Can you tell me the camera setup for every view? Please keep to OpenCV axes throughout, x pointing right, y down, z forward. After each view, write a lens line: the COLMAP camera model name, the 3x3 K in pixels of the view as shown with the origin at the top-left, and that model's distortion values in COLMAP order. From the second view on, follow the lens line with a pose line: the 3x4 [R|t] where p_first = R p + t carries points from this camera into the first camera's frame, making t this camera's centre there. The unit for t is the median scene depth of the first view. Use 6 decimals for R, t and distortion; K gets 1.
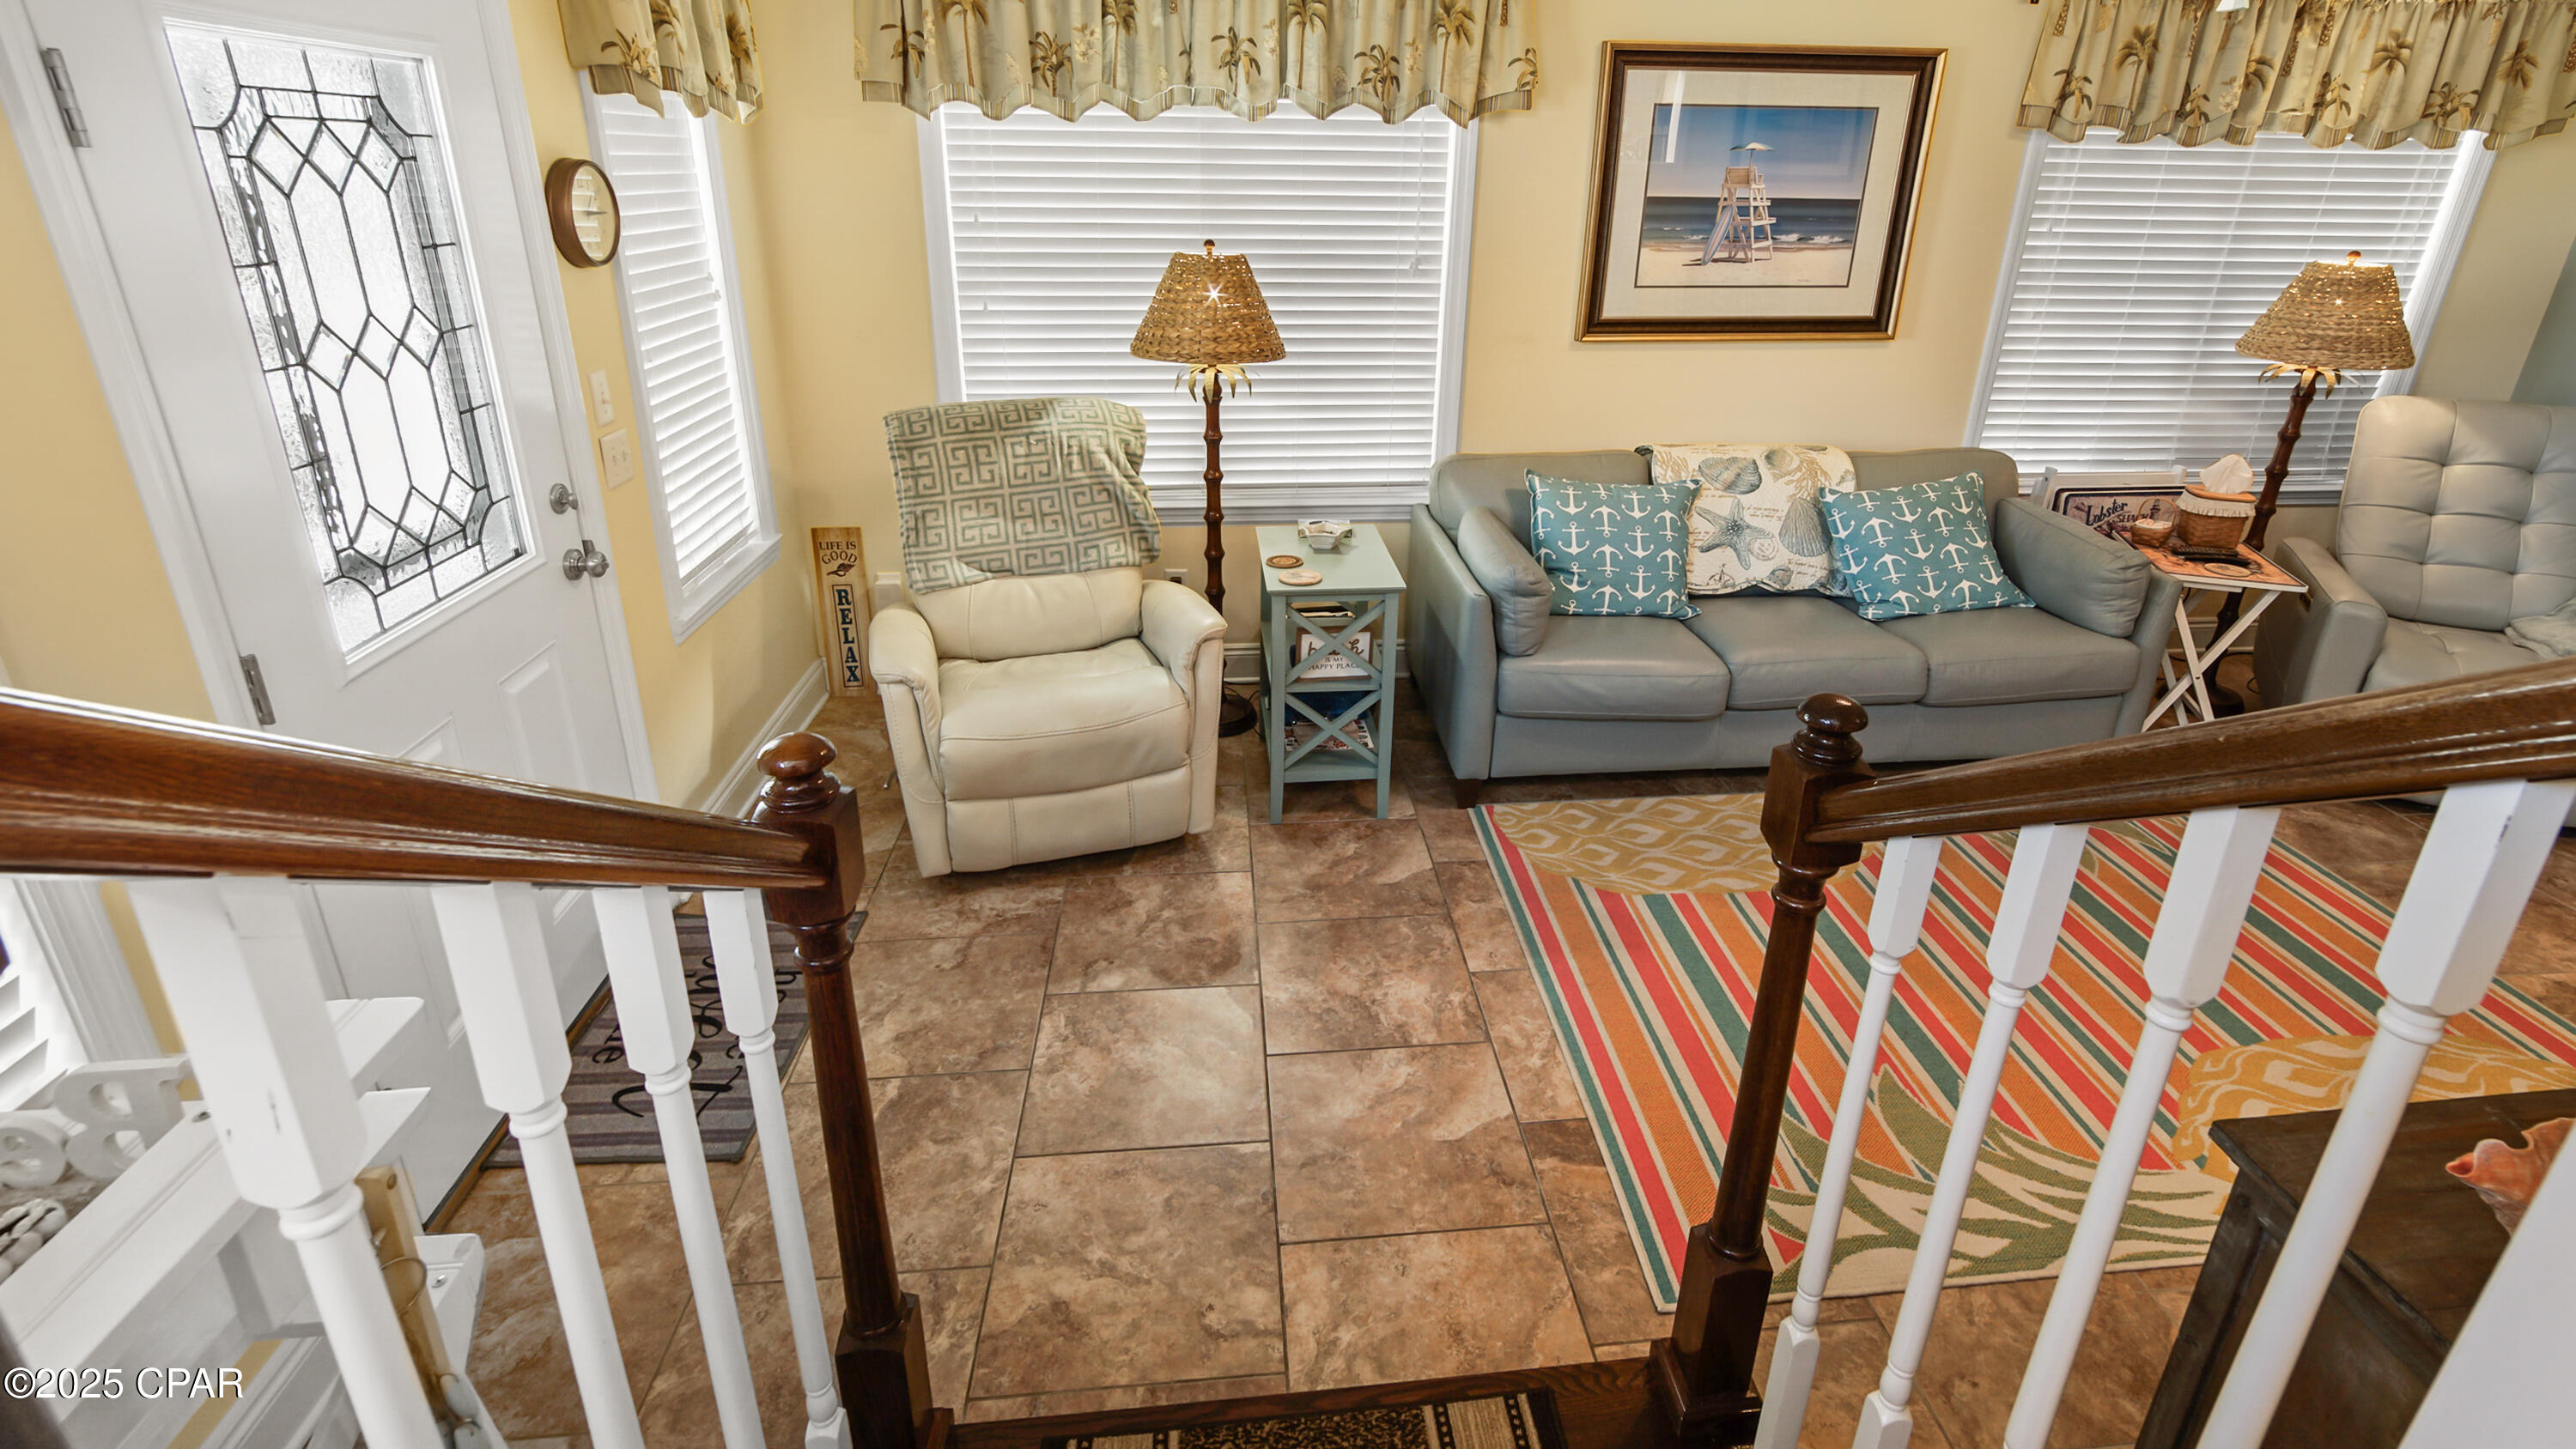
lens RADIAL K [[1182.9, 0, 1298.8], [0, 1182.9, 590.5], [0, 0, 1]] dist [-0.002014, -0.000015]
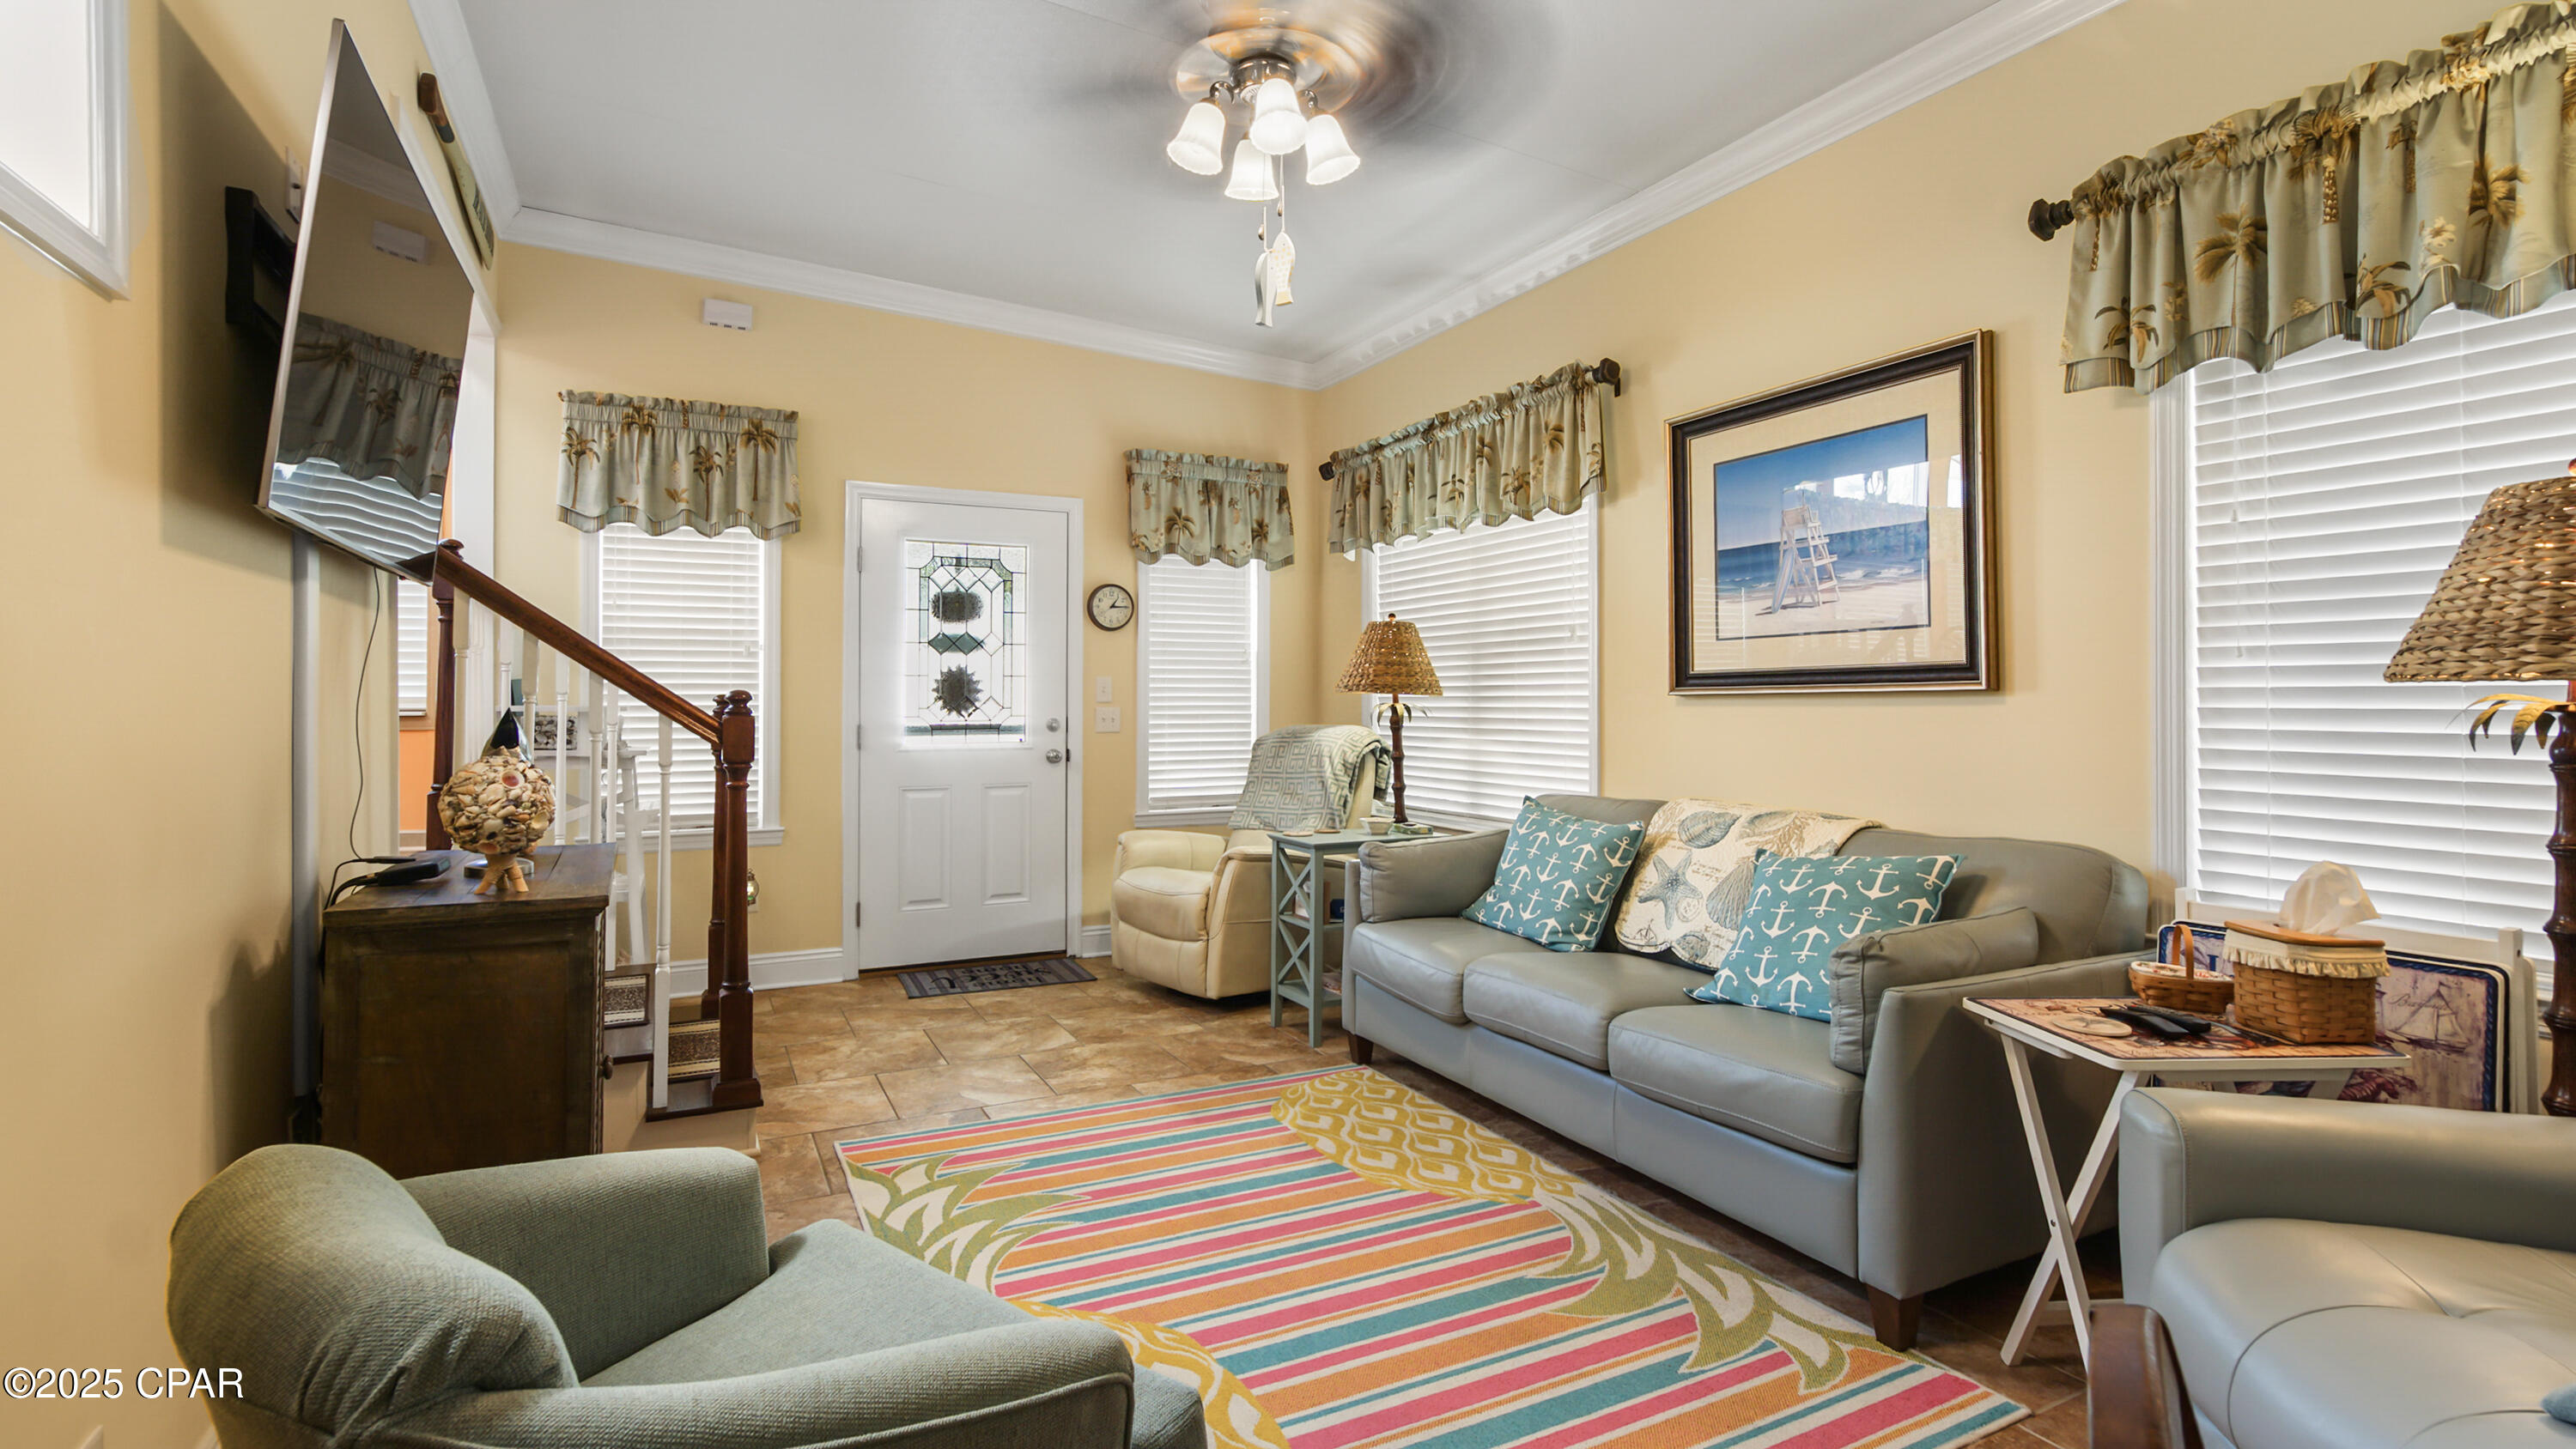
lens RADIAL K [[1178.8, 0, 1289.4], [0, 1178.8, 674.4], [0, 0, 1]] dist [0.013997, 0.000464]
pose [[0.379061, -0.030360, -0.924874, 1.153599], [-0.311287, 0.937032, -0.158341, 0.032968], [0.871443, 0.347922, 0.345741, 0.415635]]
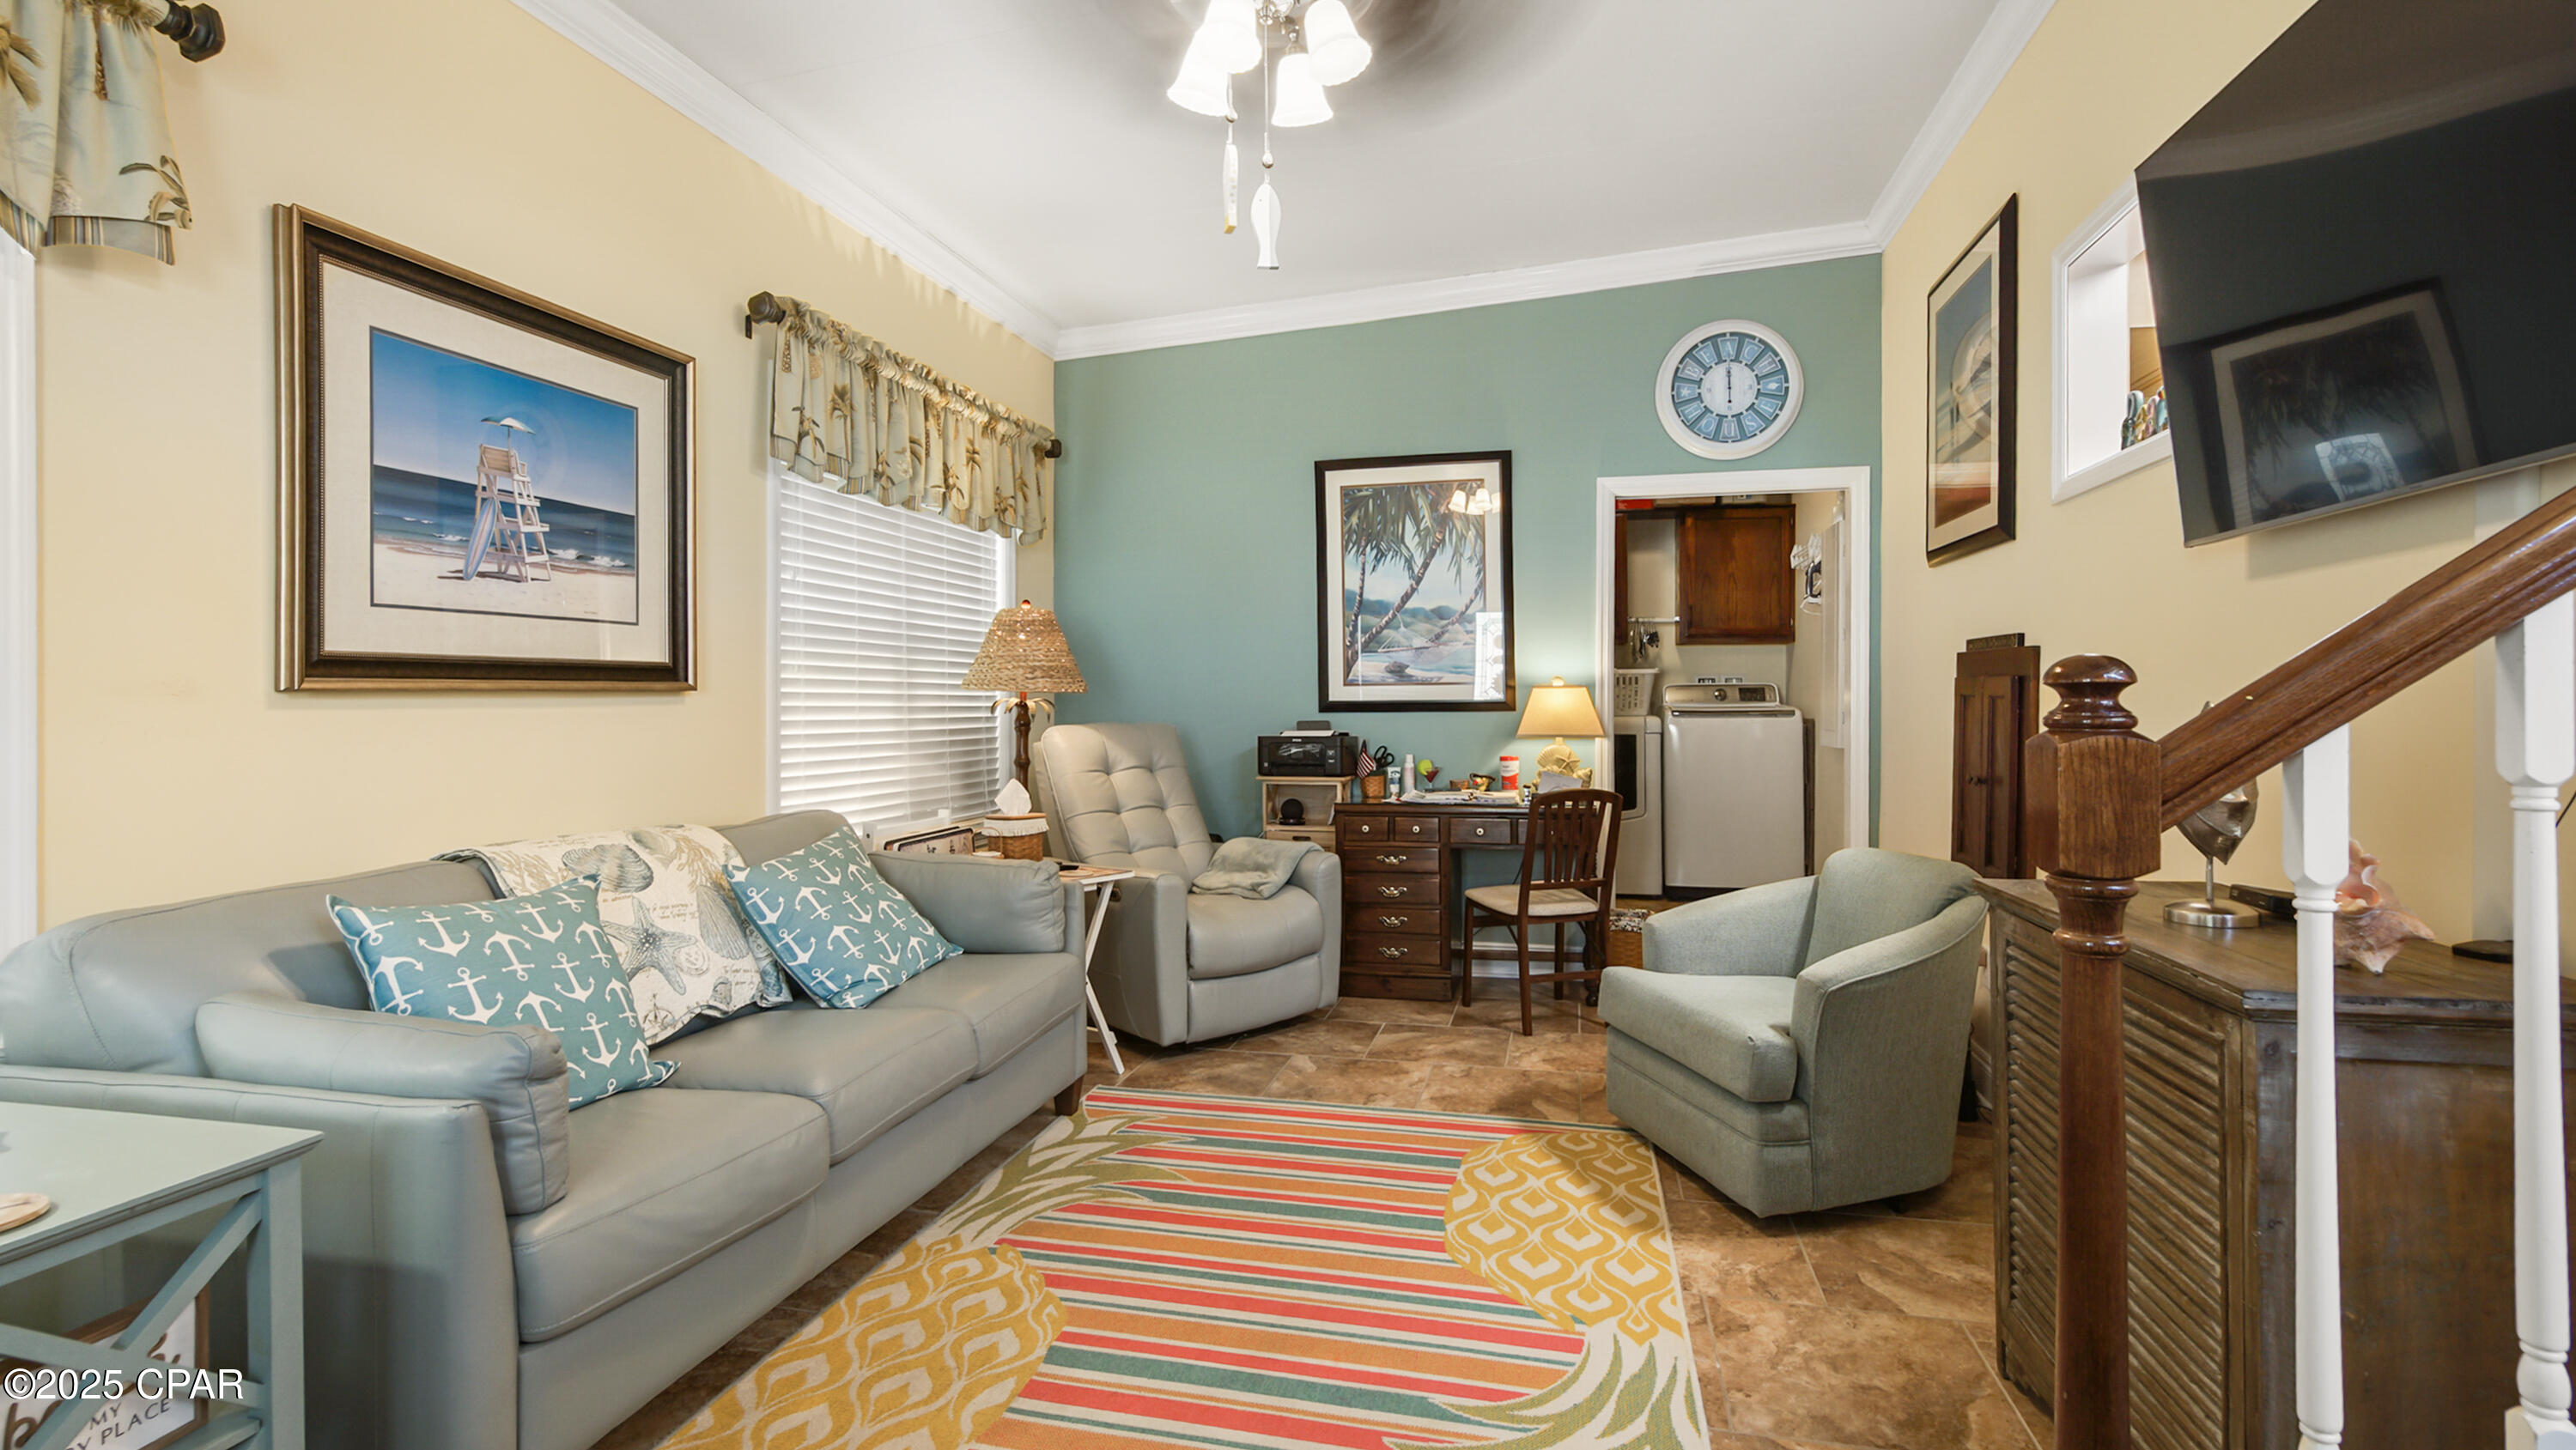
lens RADIAL K [[1259.8, 0, 1257.1], [0, 1259.8, 703.1], [0, 0, 1]] dist [-0.001456, 0.000068]
pose [[0.328565, -0.011439, 0.944412, -0.197149], [0.330833, 0.937970, -0.103737, 0.009590], [-0.884644, 0.346527, 0.311969, 0.456977]]
